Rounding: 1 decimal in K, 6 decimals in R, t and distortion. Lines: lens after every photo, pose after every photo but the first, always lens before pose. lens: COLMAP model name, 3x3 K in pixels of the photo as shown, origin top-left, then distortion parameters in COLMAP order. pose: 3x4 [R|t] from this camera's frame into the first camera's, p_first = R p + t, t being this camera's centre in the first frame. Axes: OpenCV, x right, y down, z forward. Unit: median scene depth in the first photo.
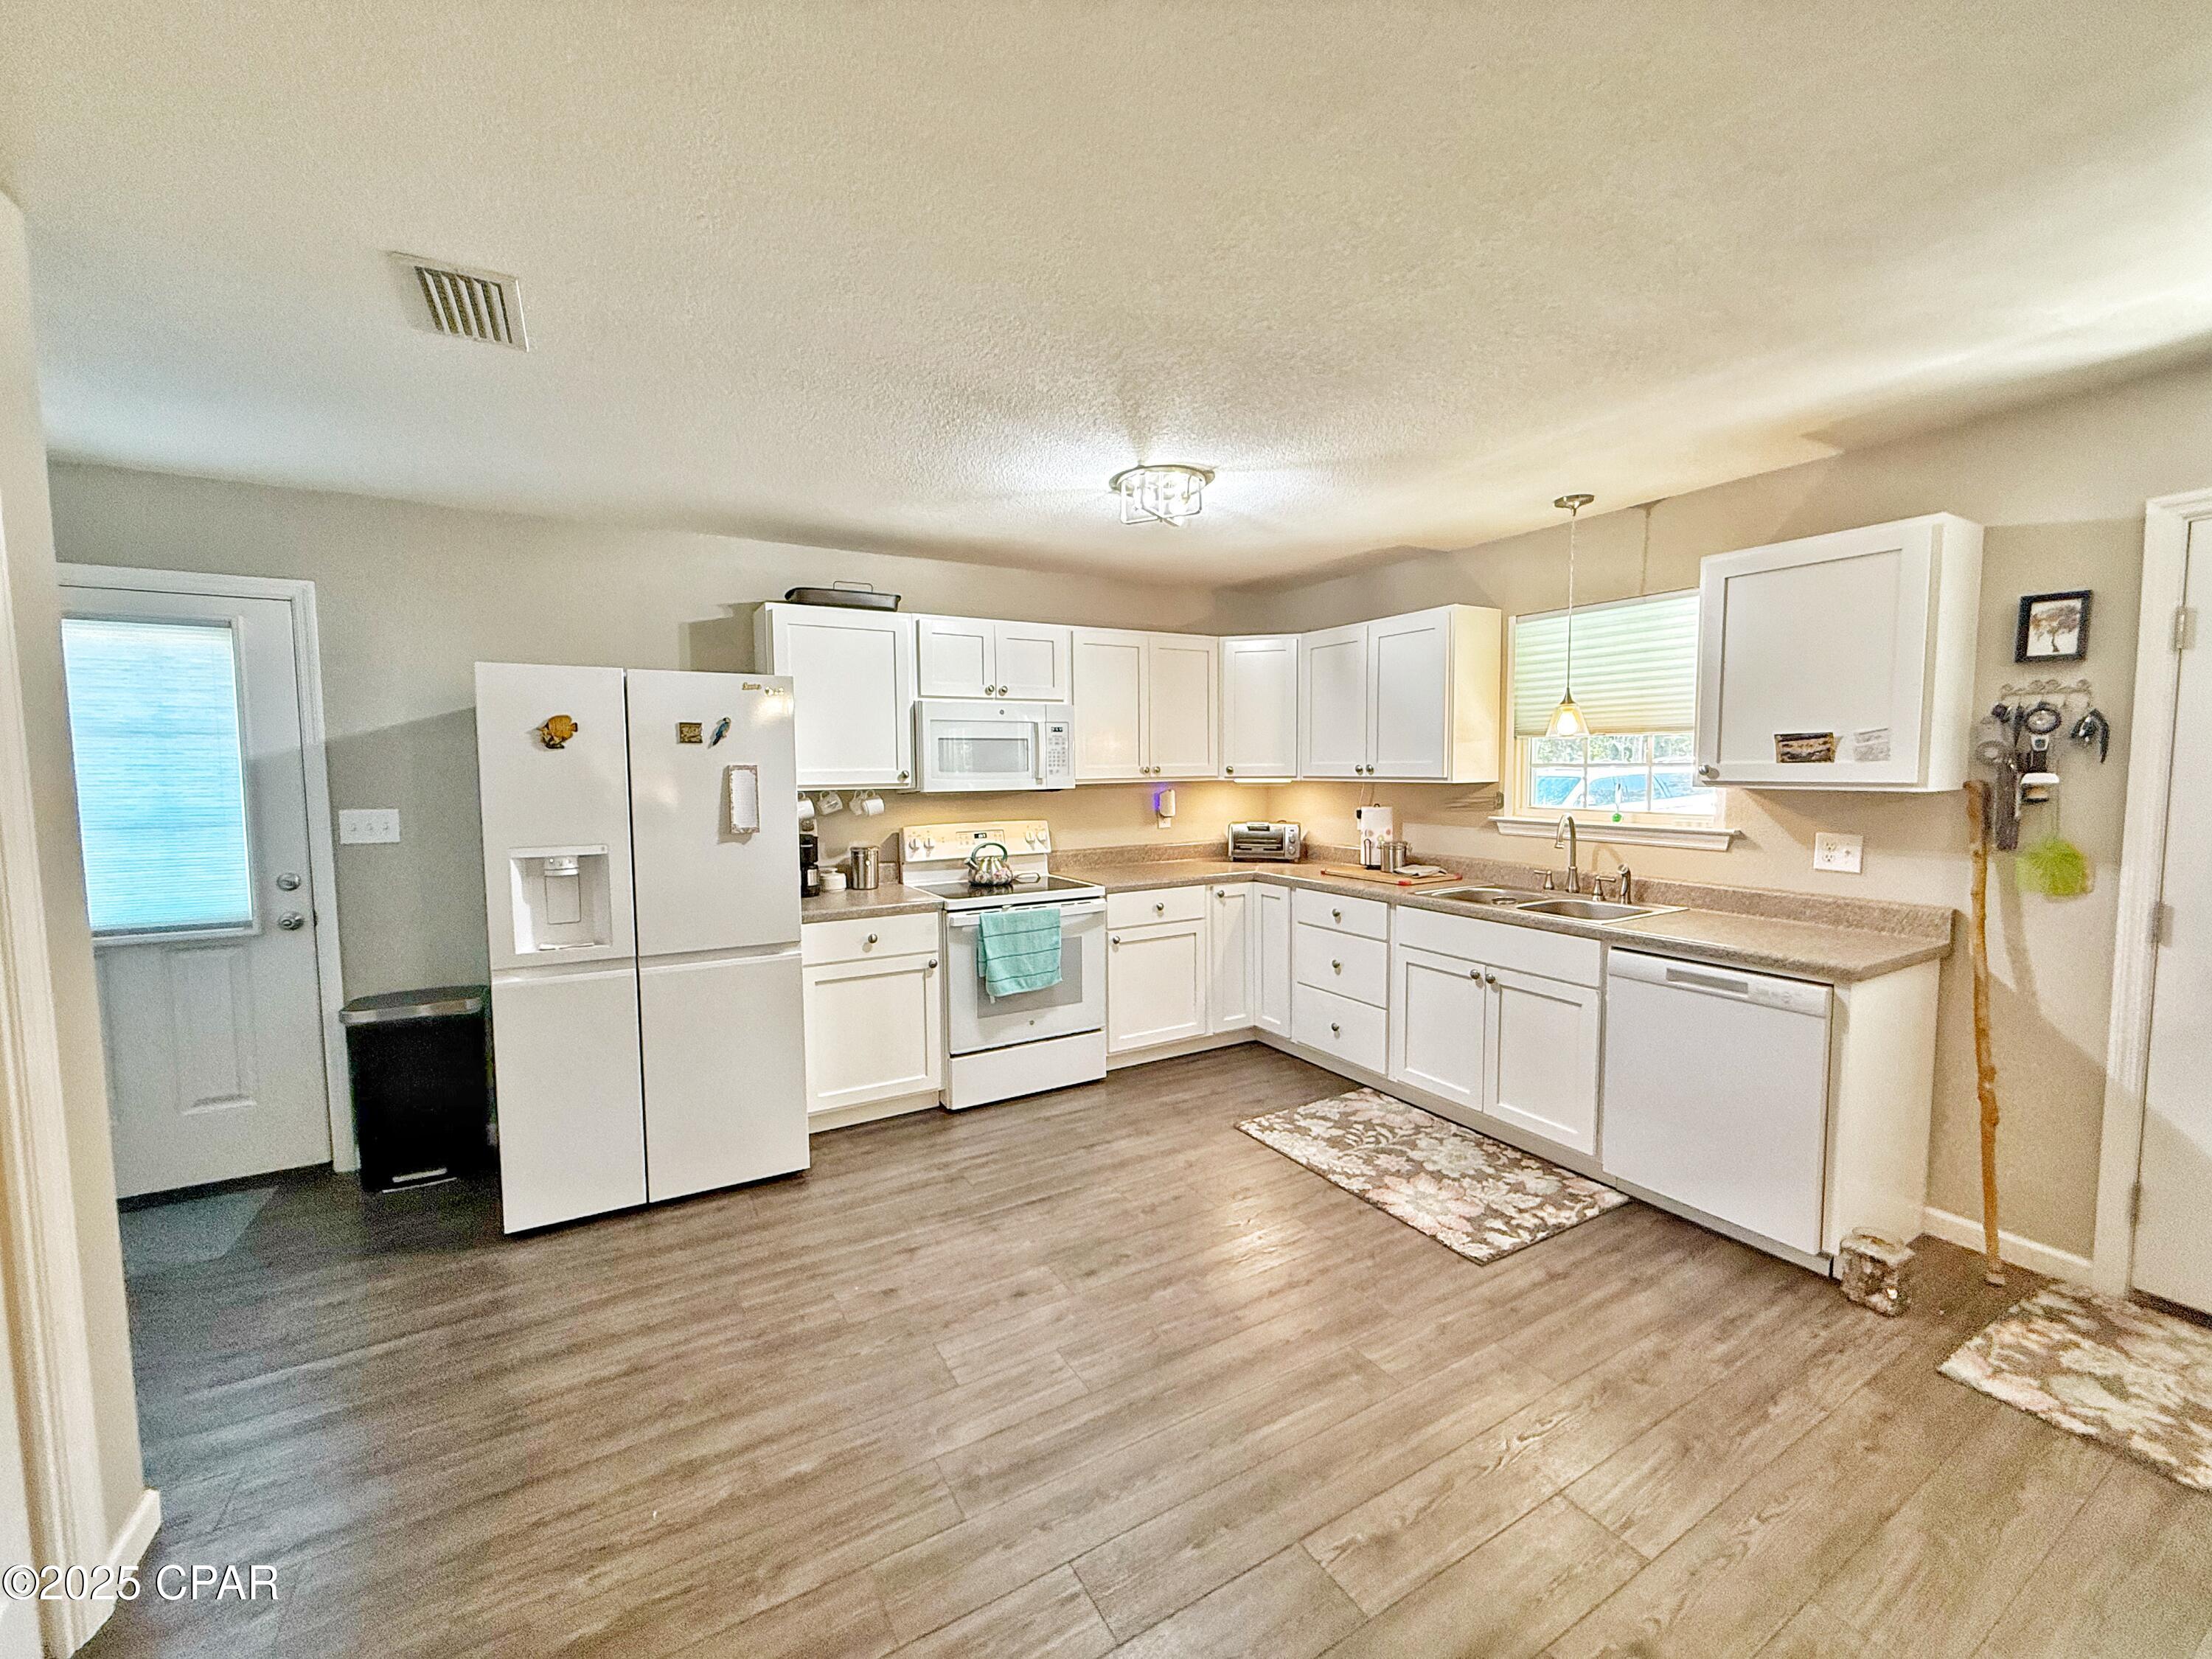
lens RADIAL K [[882.2, 0, 1099.5], [0, 882.2, 830.4], [0, 0, 1]] dist [-0.001302, 0.000193]
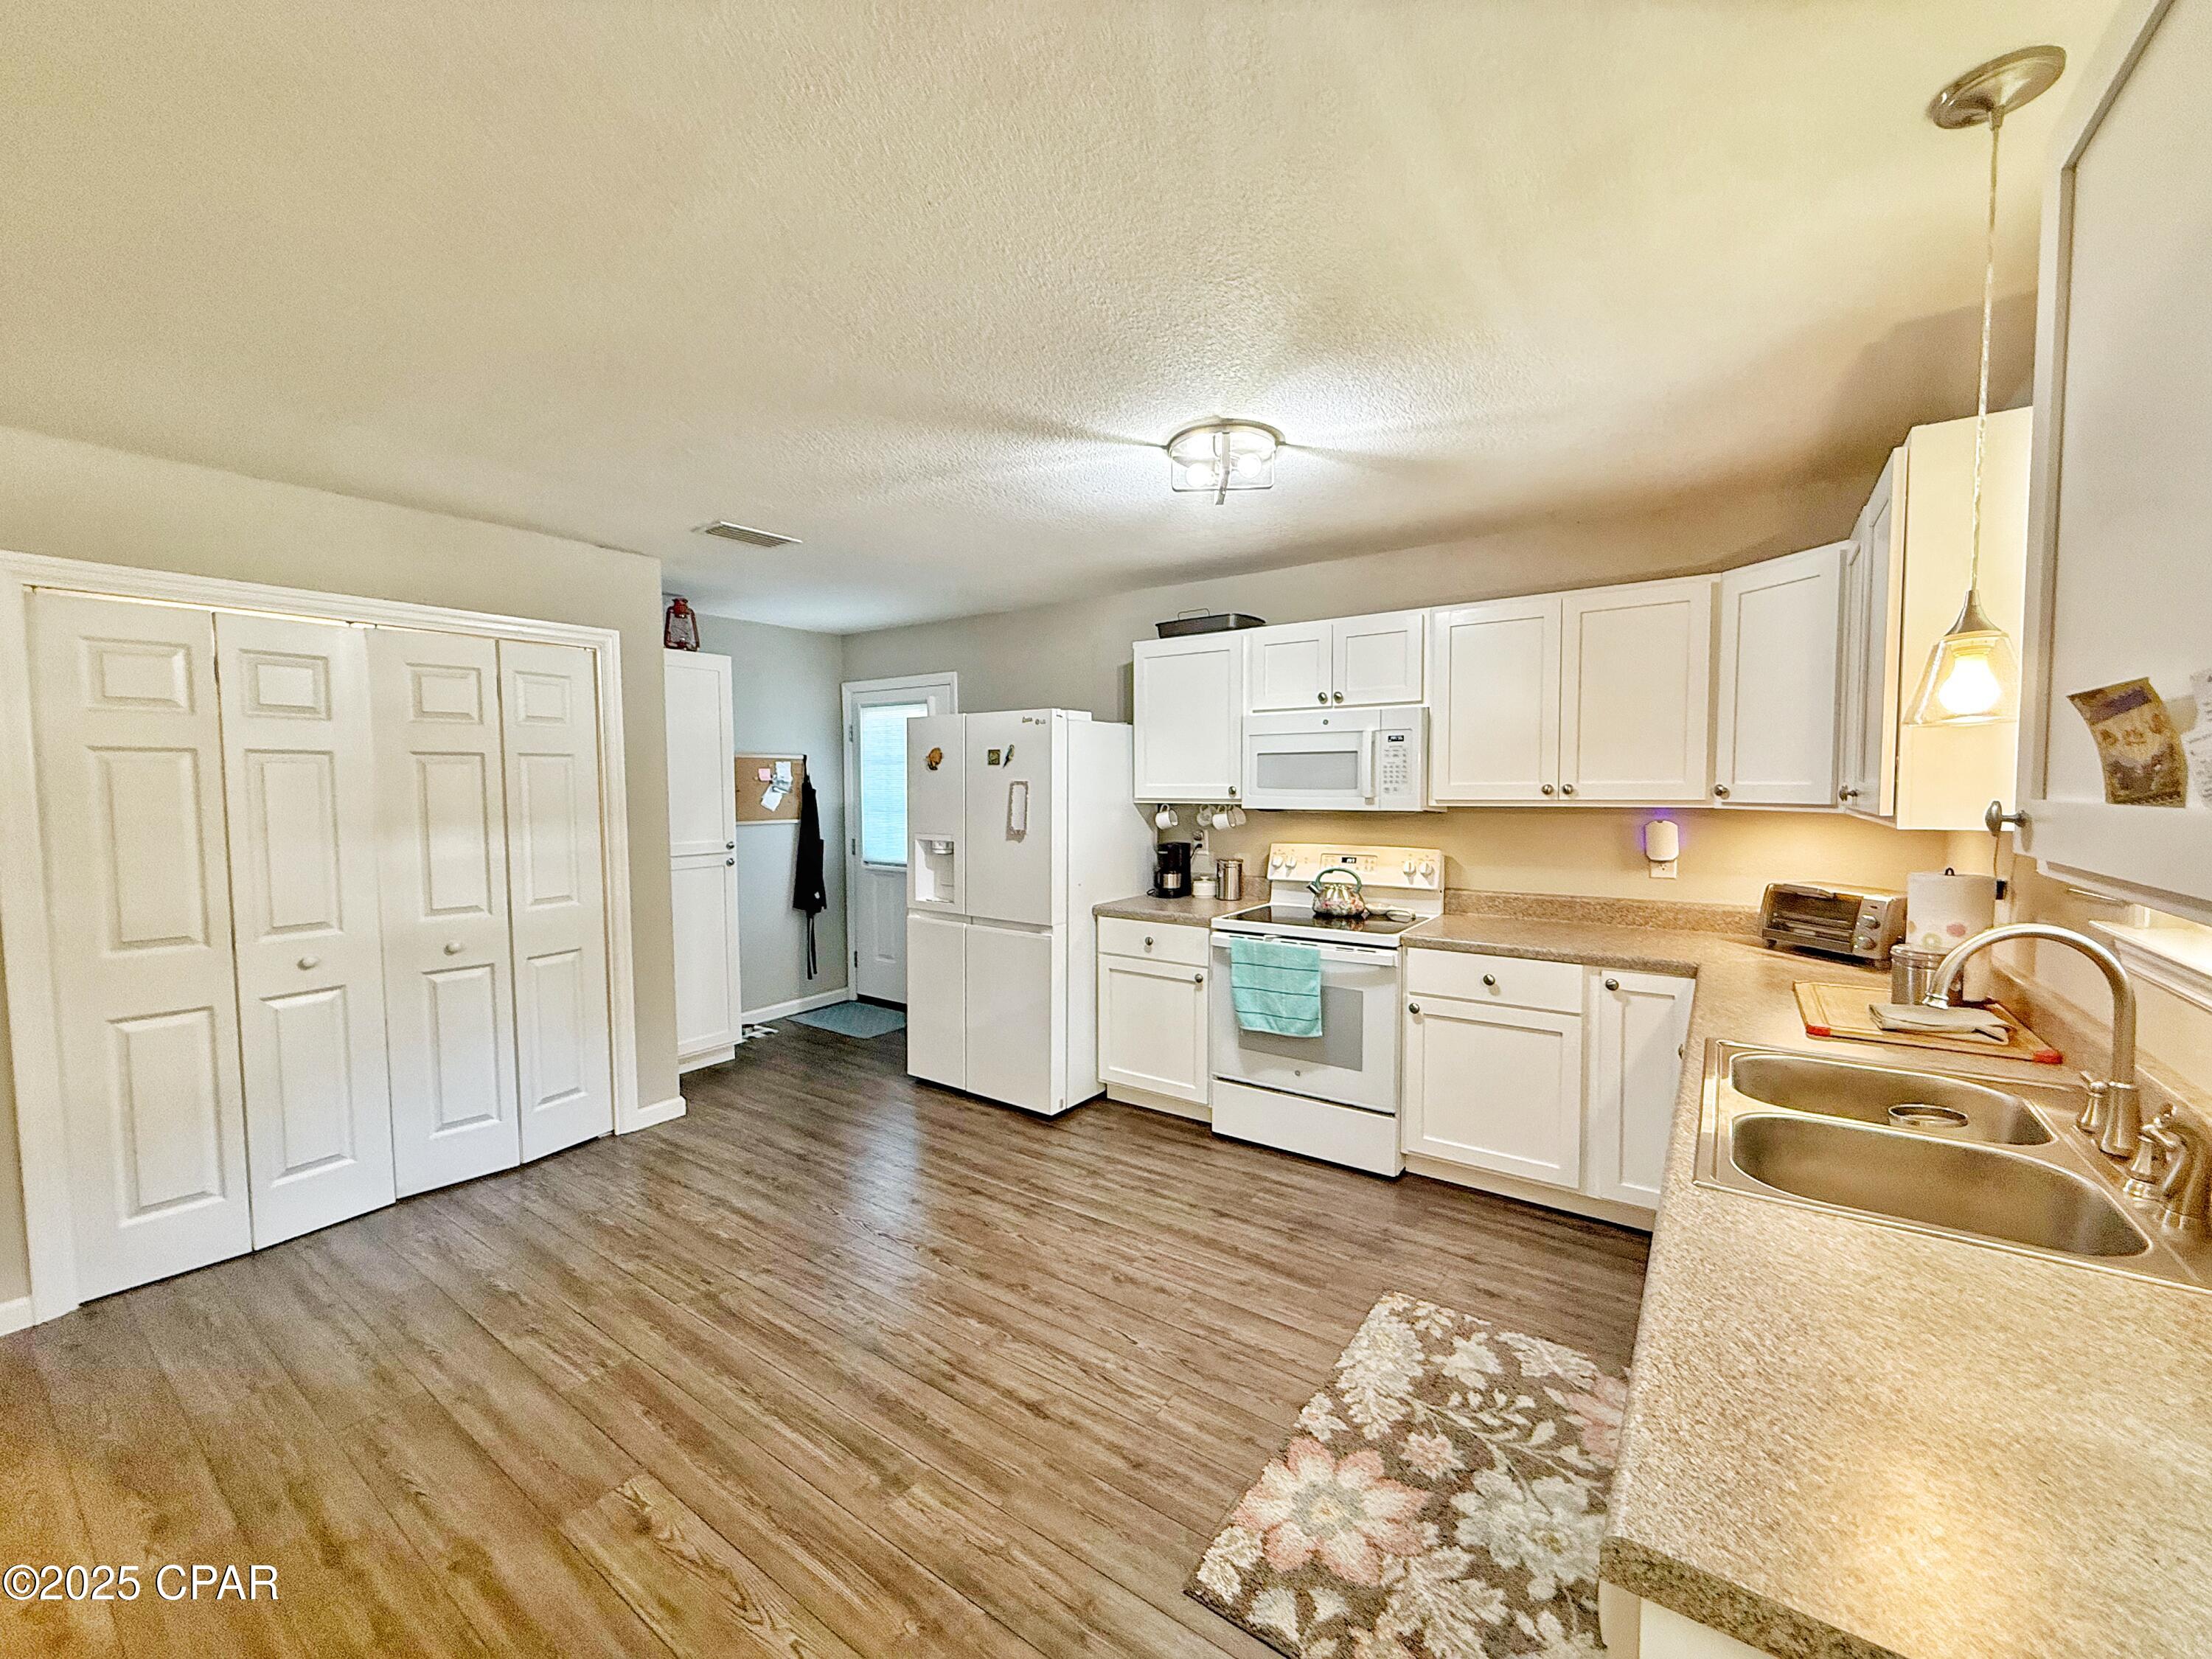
lens RADIAL K [[882.2, 0, 1099.2], [0, 882.2, 831.5], [0, 0, 1]] dist [-0.001302, 0.000193]
pose [[0.417252, 0.058475, -0.906908, 0.738760], [-0.066585, 0.997213, 0.033663, -0.047292], [0.906348, 0.046341, 0.419982, 0.515151]]
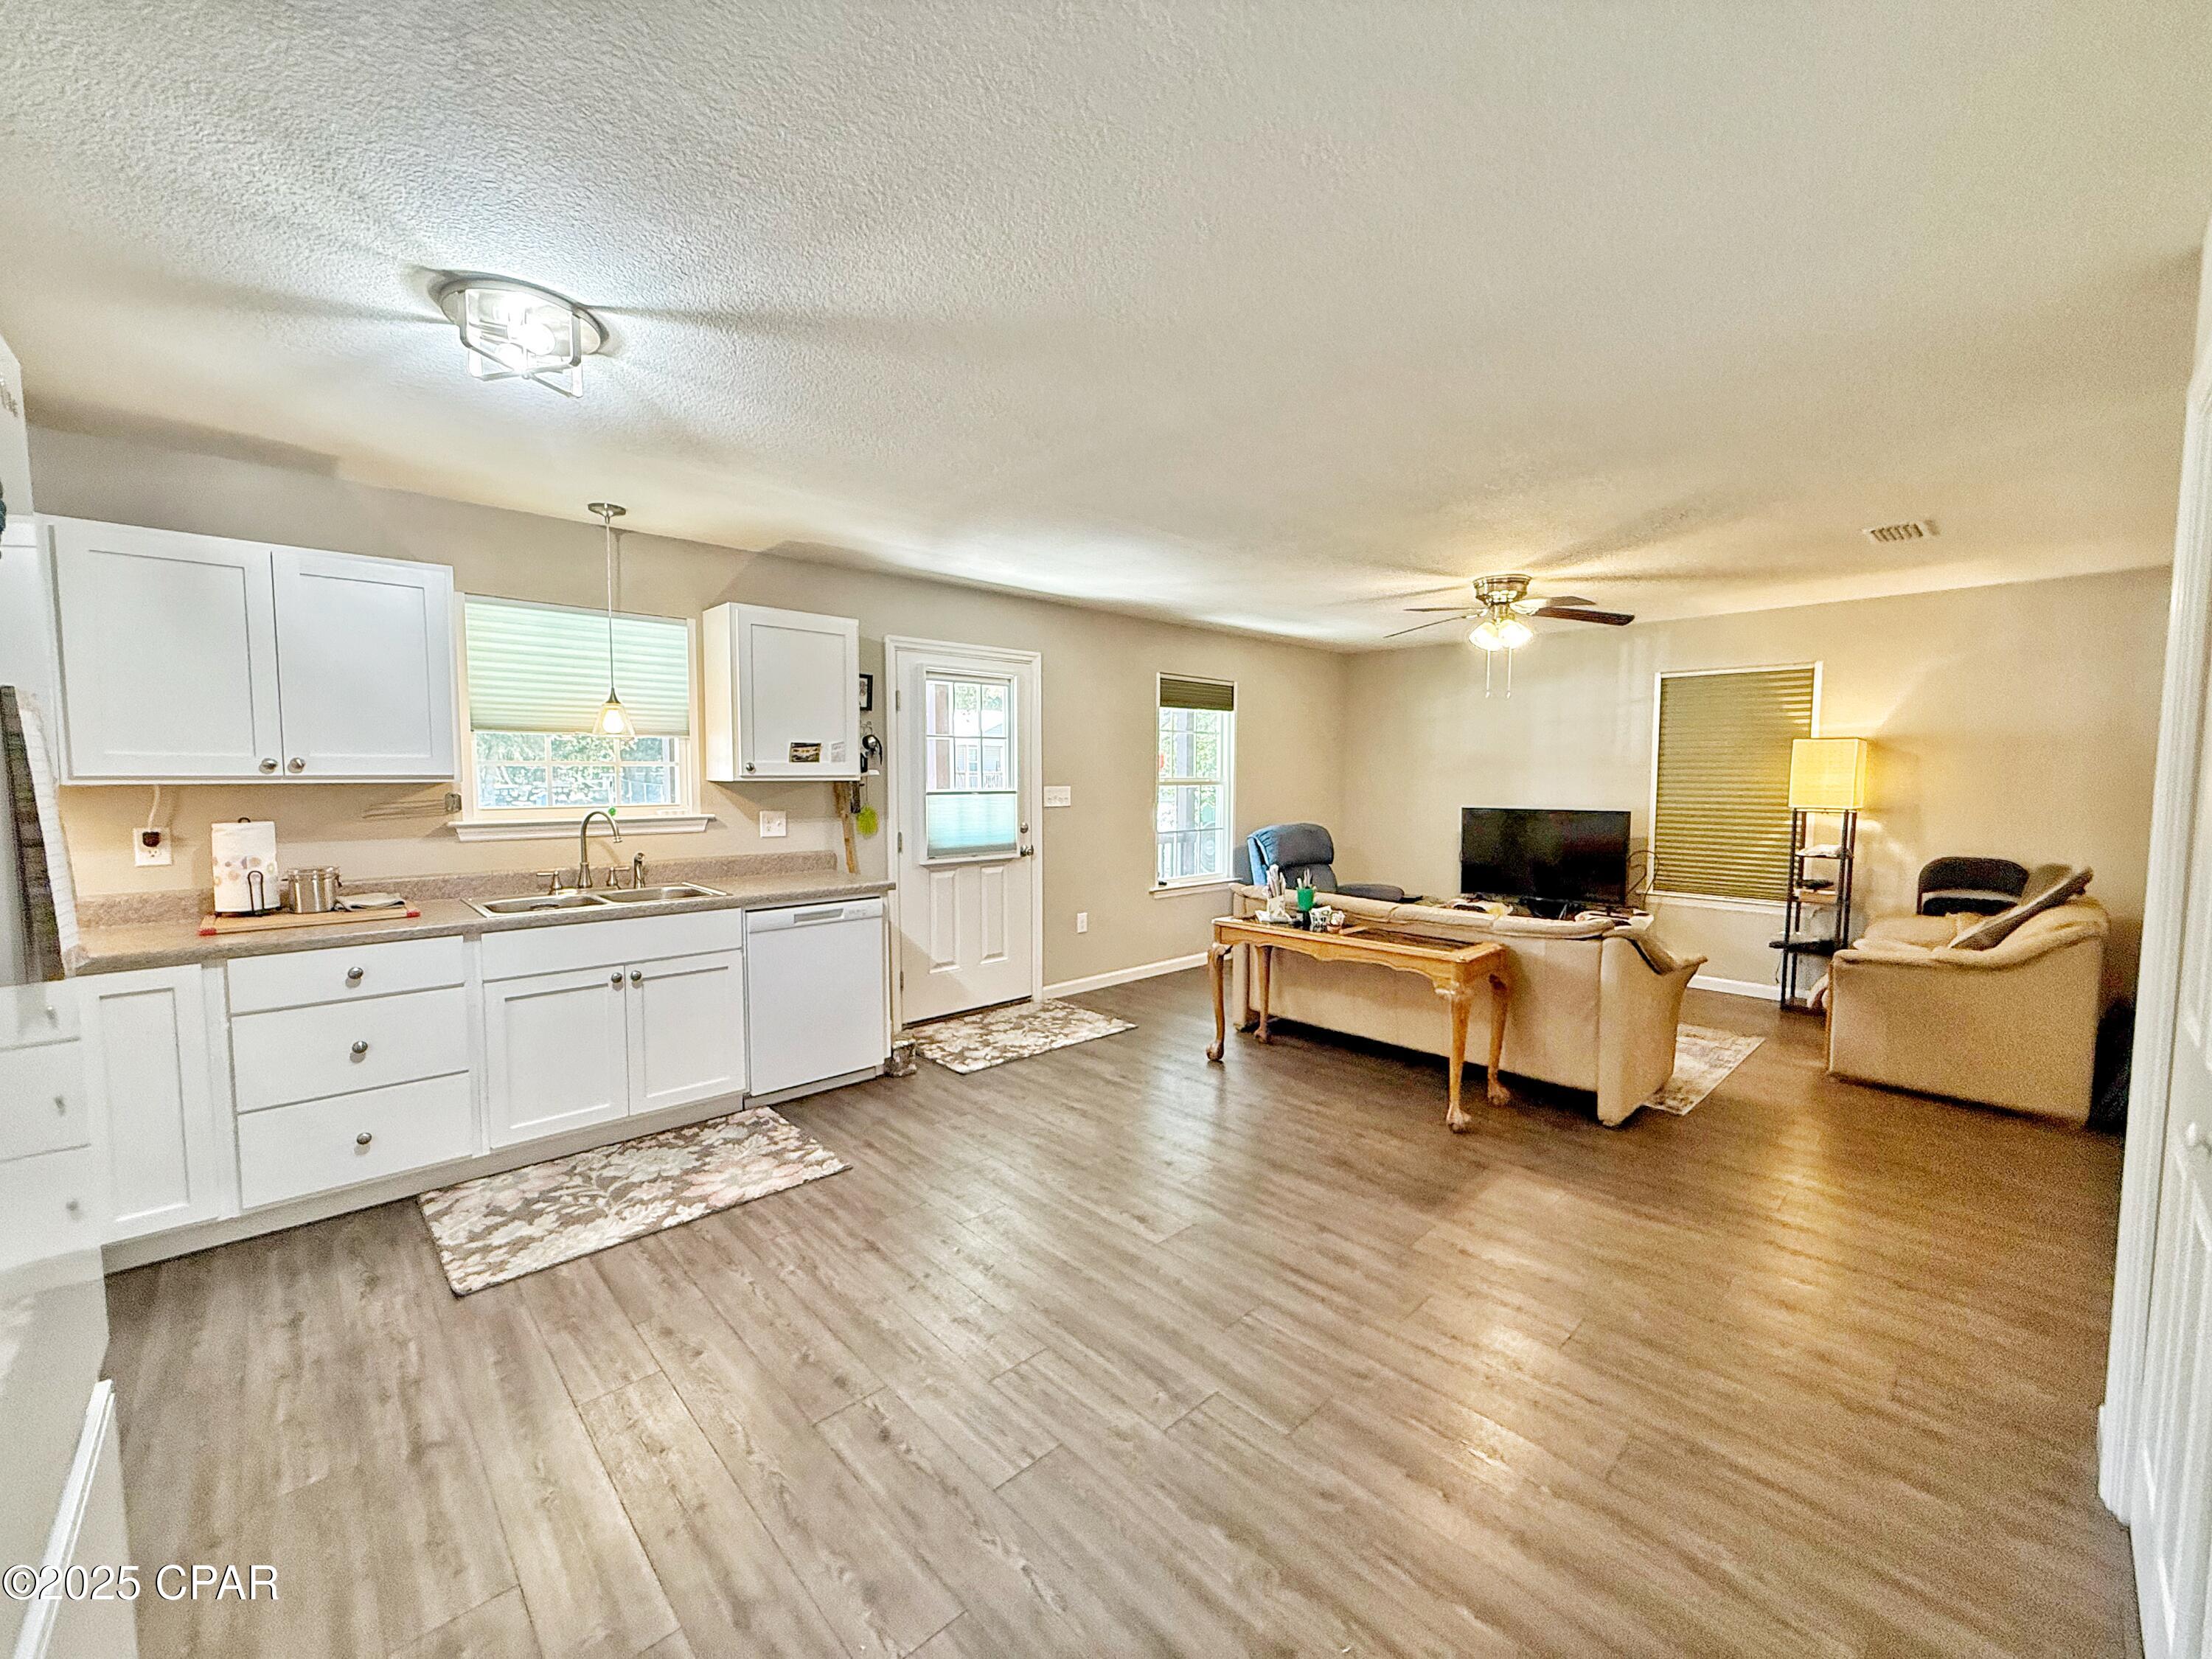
lens RADIAL K [[882.2, 0, 1101.4], [0, 882.2, 828.2], [0, 0, 1]] dist [-0.001302, 0.000193]
pose [[-0.231530, -0.054245, 0.971314, -0.635490], [0.073308, 0.994632, 0.073022, -0.031207], [-0.970062, 0.088112, -0.226310, 0.704875]]
